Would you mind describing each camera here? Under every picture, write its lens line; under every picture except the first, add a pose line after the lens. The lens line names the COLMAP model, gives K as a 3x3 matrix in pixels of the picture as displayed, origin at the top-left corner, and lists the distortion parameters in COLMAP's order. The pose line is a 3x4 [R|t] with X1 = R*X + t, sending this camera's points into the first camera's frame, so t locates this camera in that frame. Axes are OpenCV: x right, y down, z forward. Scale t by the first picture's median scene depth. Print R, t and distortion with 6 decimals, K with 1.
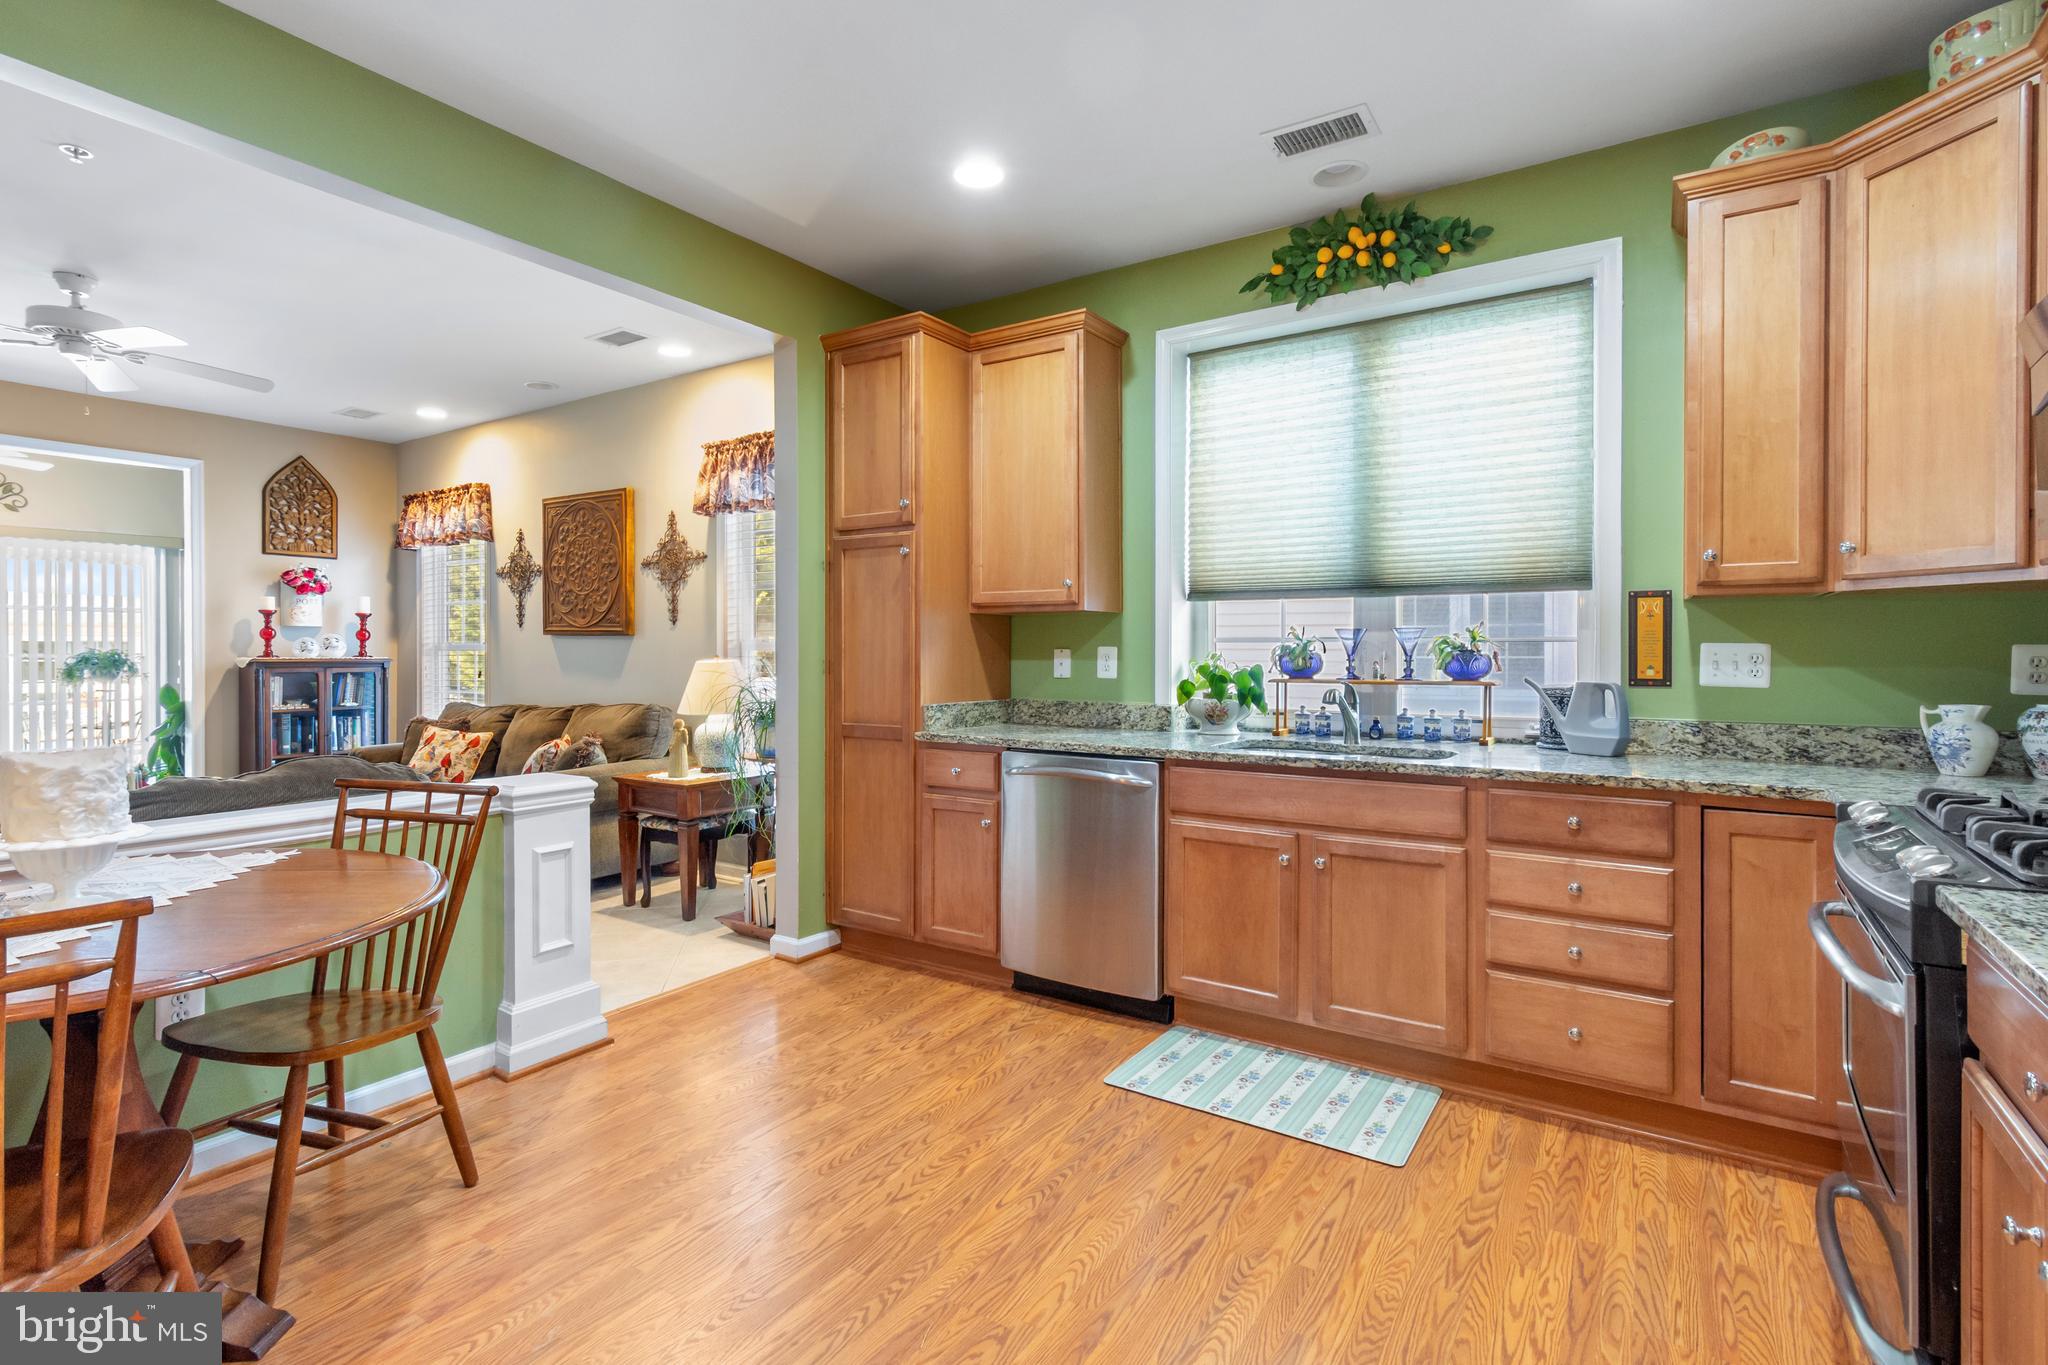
lens RADIAL K [[941.3, 0, 1029.0], [0, 941.3, 659.3], [0, 0, 1]] dist [0.003650, -0.001923]
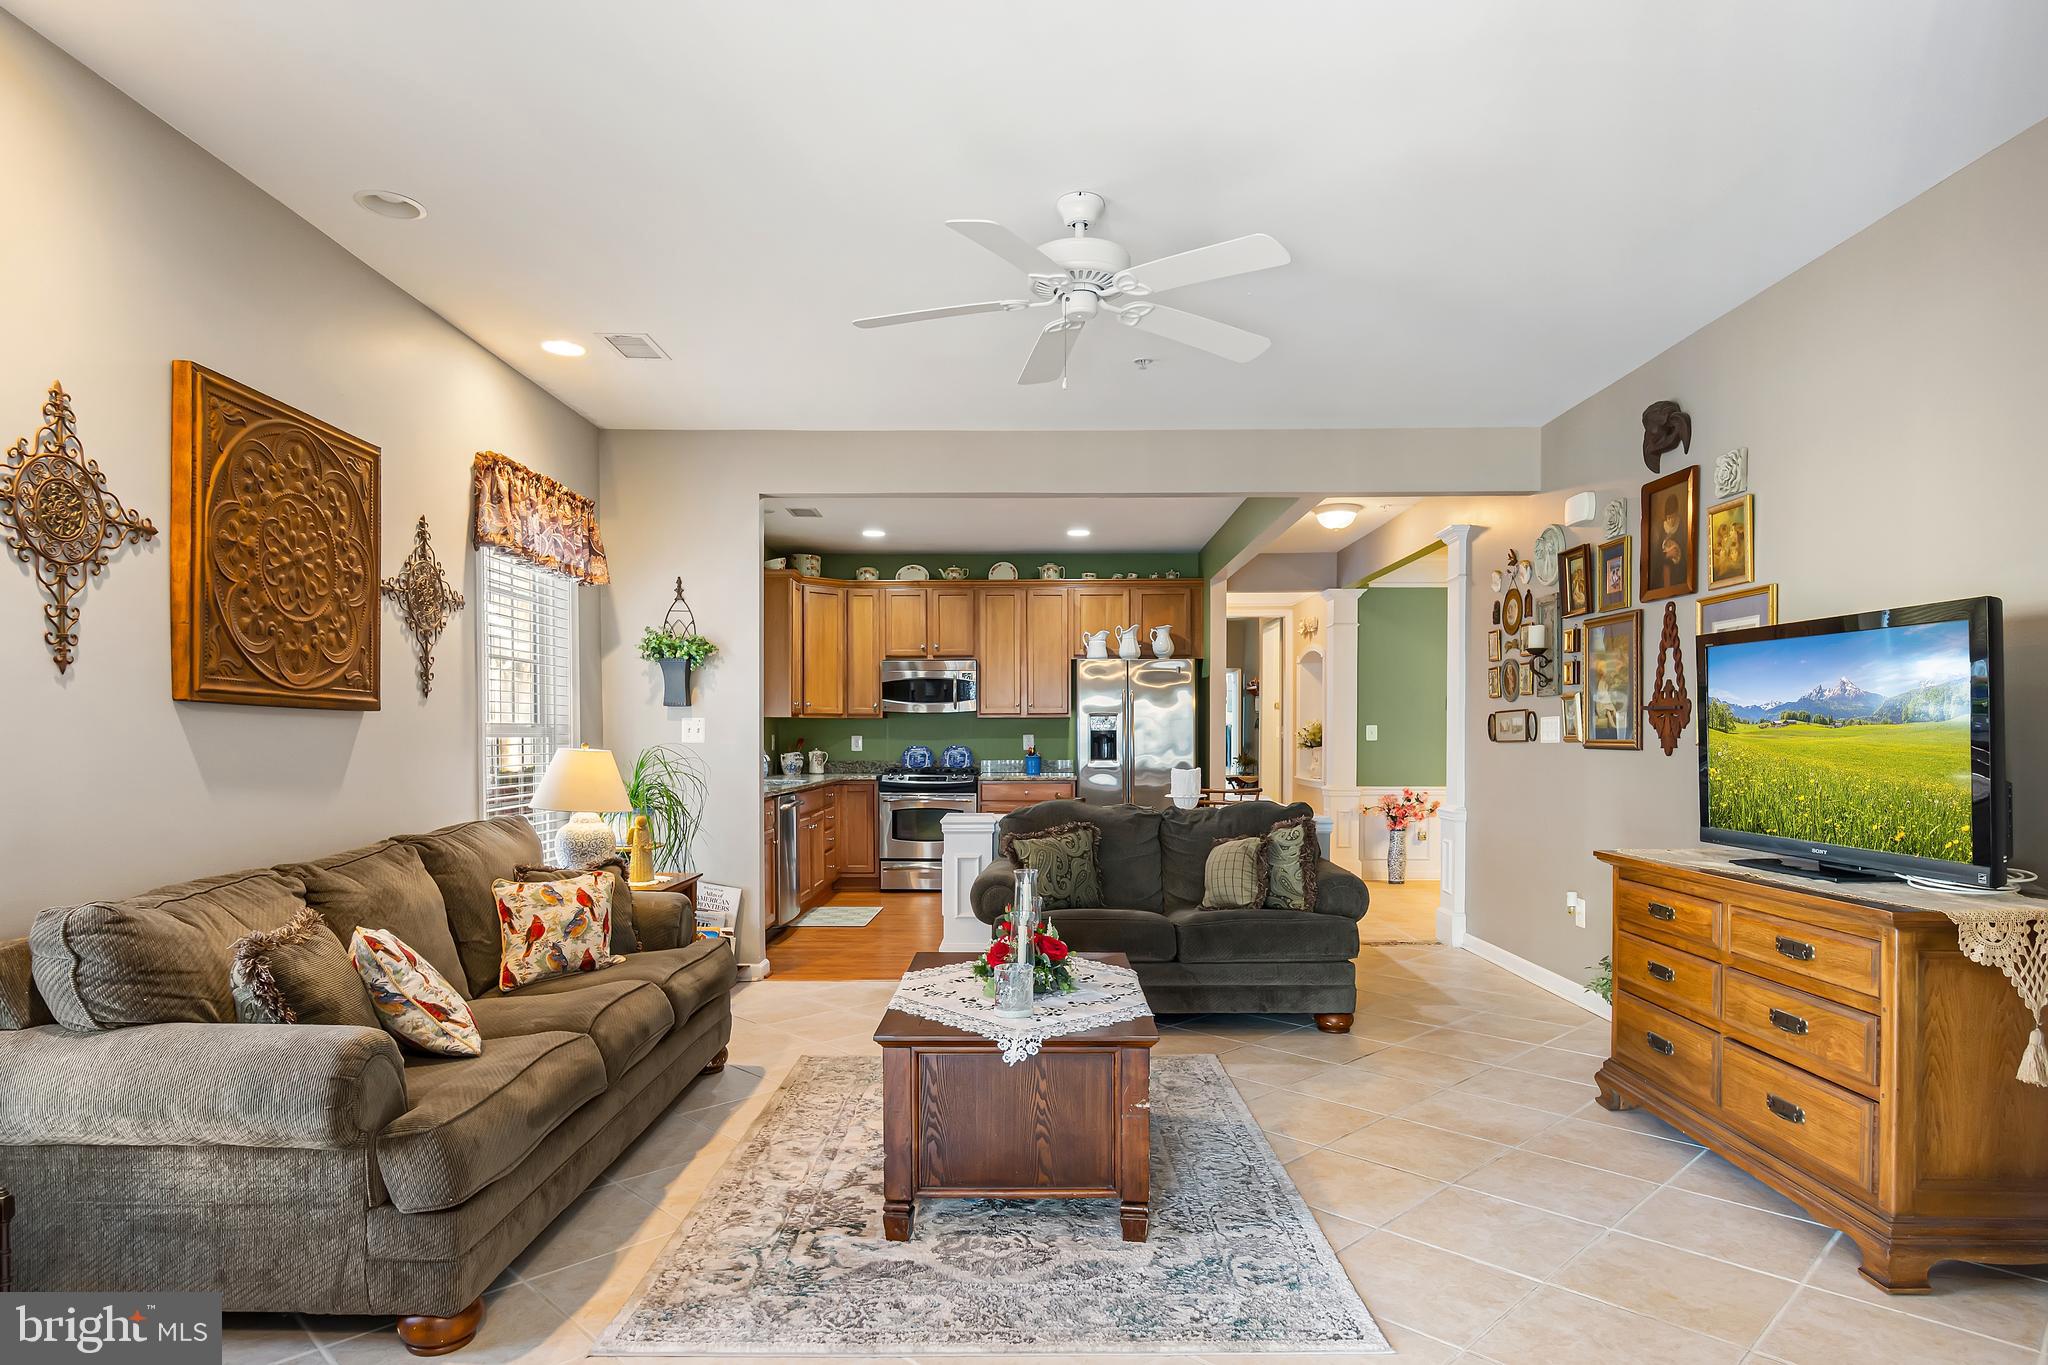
lens RADIAL K [[1153.7, 0, 1022.1], [0, 1153.7, 762.6], [0, 0, 1]] dist [-0.000162, -0.001743]
pose [[-0.523188, -0.019829, 0.851987, -1.785653], [0.008291, 0.999564, 0.028355, -0.016086], [-0.852177, 0.021898, -0.522795, 1.522252]]
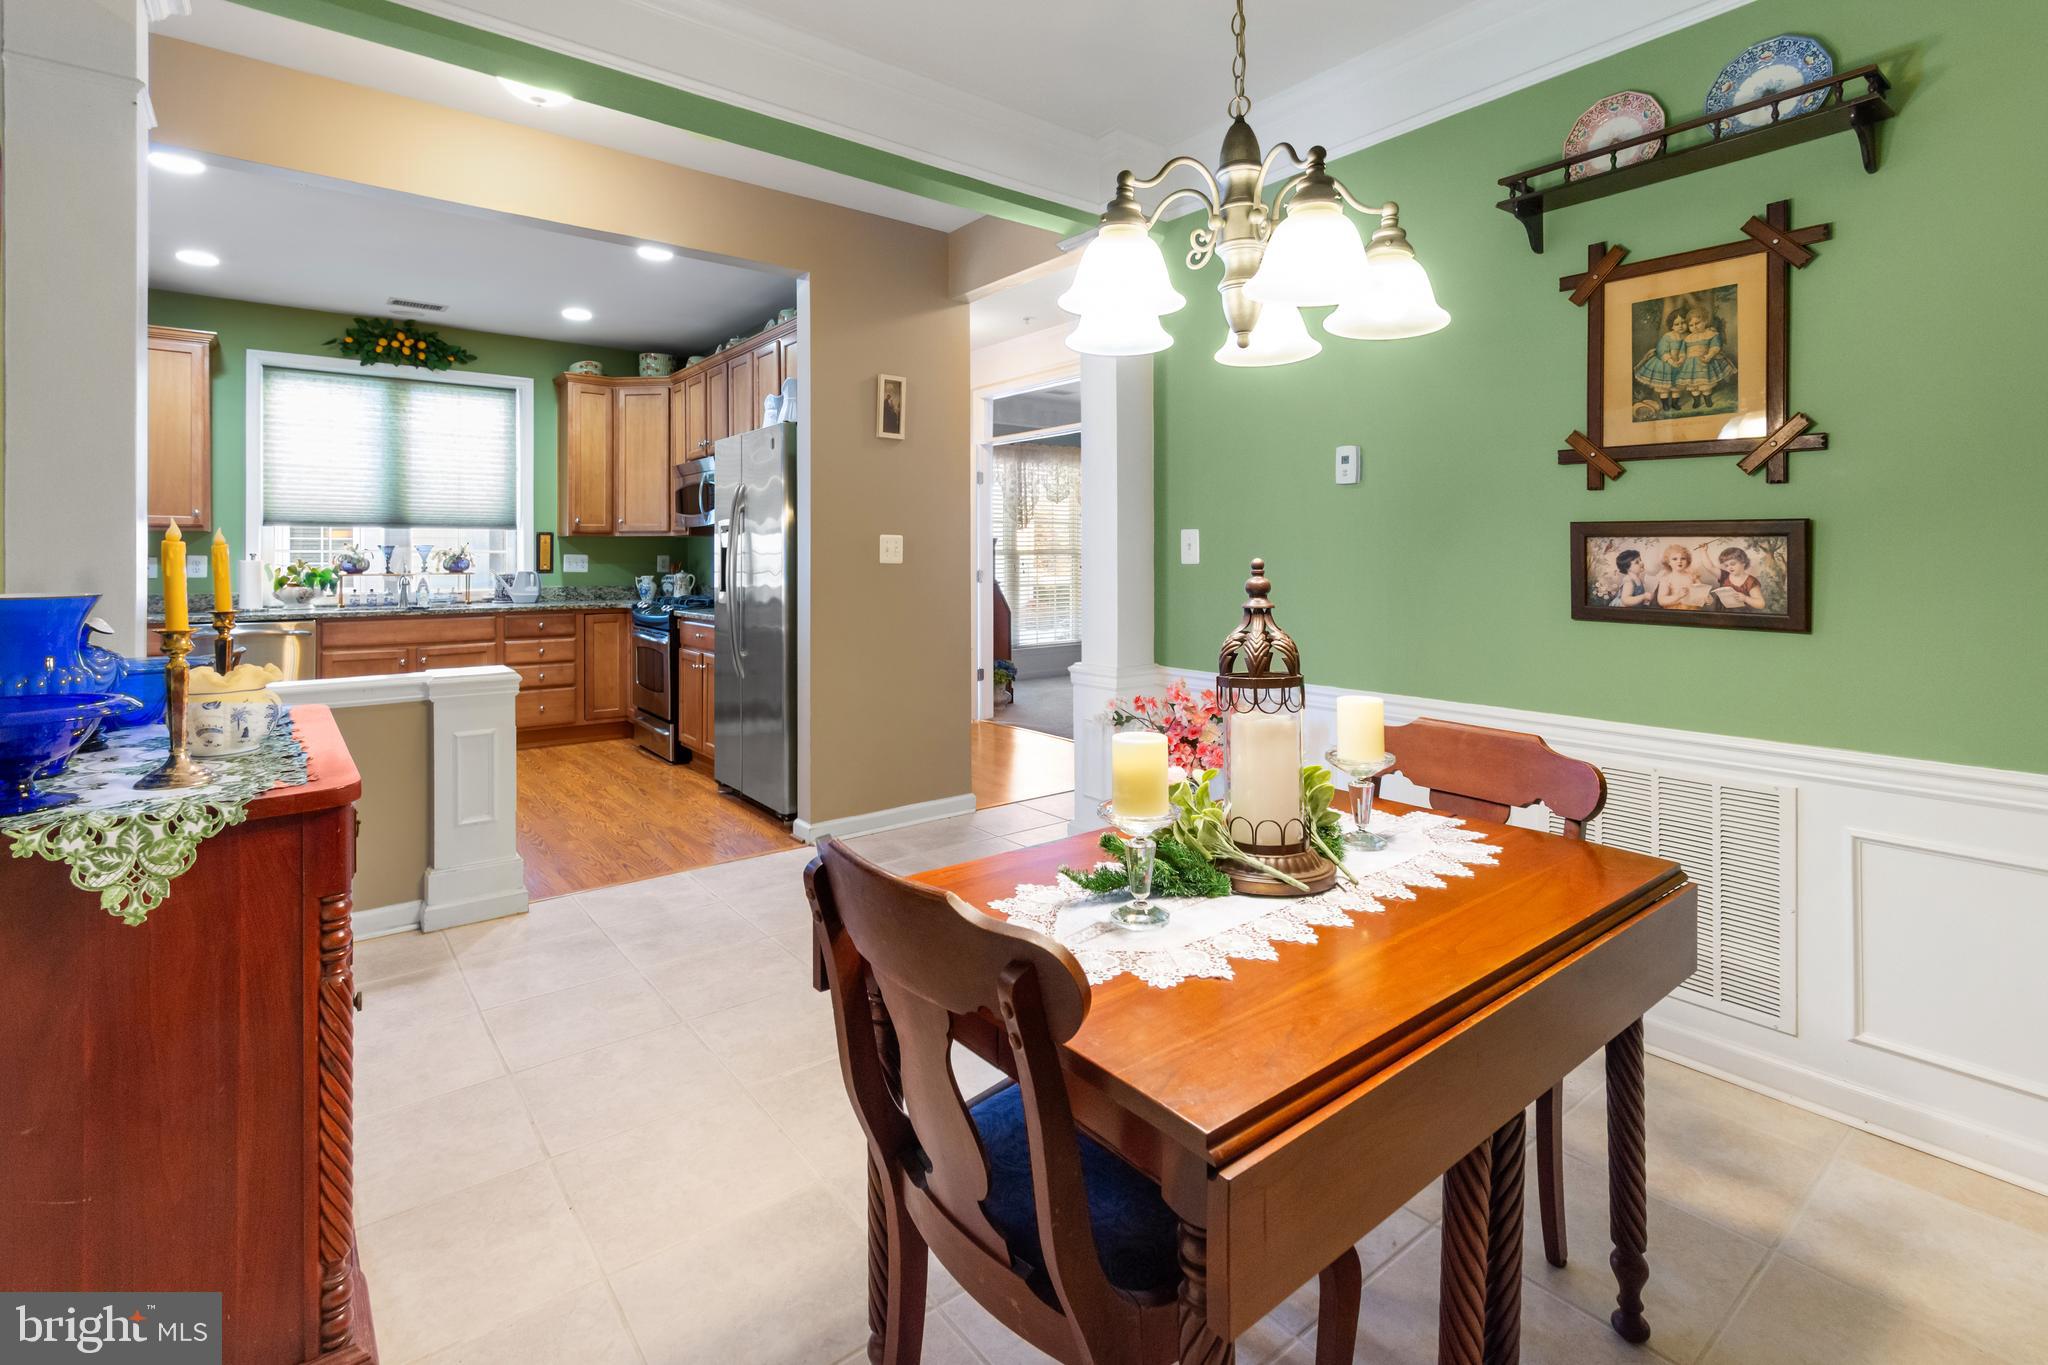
lens RADIAL K [[941.3, 0, 1060.4], [0, 941.3, 560.0], [0, 0, 1]] dist [0.003650, -0.001923]
pose [[0.304037, -0.003559, 0.952653, -0.915397], [0.010320, 0.999947, 0.000442, 0.007000], [-0.952604, 0.009697, 0.304058, -0.717968]]
